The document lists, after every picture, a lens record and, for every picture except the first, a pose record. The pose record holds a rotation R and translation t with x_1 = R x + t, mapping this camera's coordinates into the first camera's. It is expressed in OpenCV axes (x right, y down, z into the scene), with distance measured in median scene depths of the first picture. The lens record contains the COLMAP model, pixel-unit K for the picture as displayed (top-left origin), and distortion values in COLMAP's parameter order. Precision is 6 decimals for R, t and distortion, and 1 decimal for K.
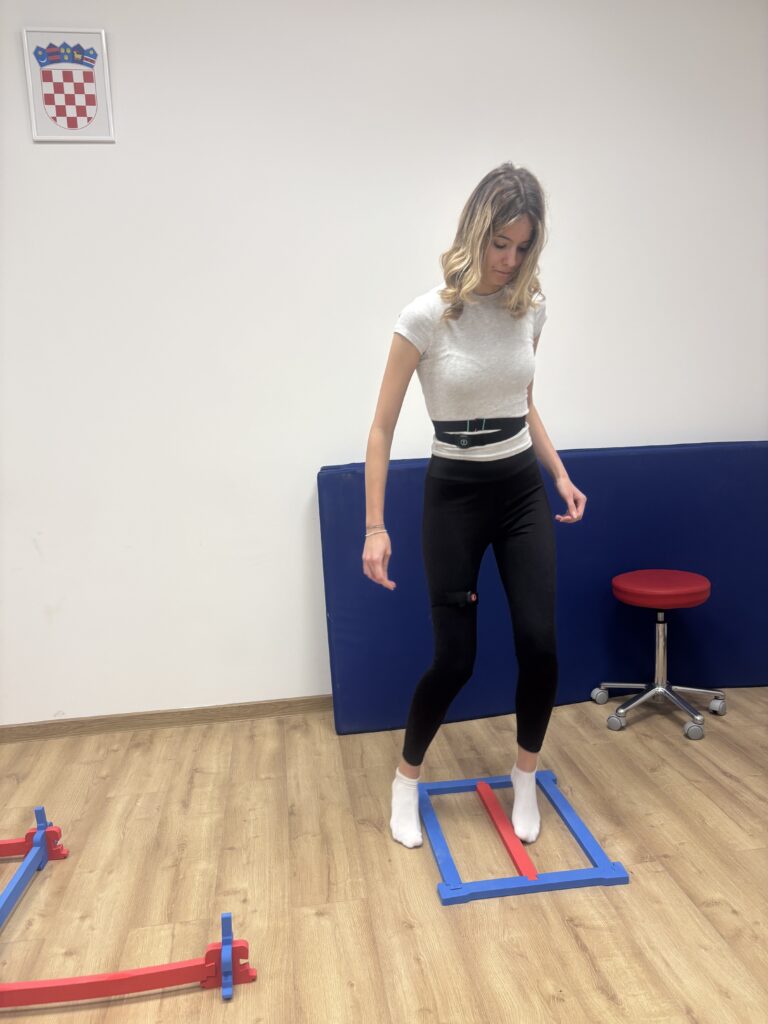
lens RADIAL K [[760.3, 0, 376.4], [0, 760.3, 509.0], [0, 0, 1]] dist [0.035564, -0.048622]
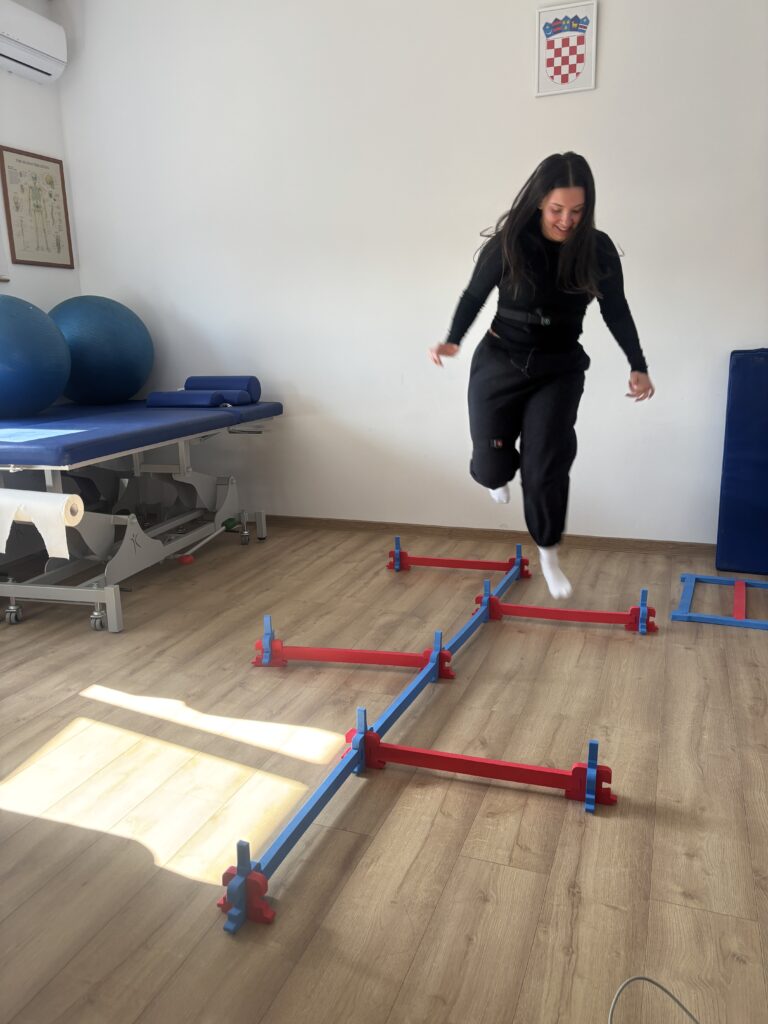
lens RADIAL K [[760.3, 0, 384.5], [0, 760.3, 516.3], [0, 0, 1]] dist [0.035564, -0.048622]
pose [[0.877339, 0.130940, -0.461661, 0.040720], [-0.081732, 0.988769, 0.125120, 0.105993], [0.472859, -0.072041, 0.878188, -0.371285]]
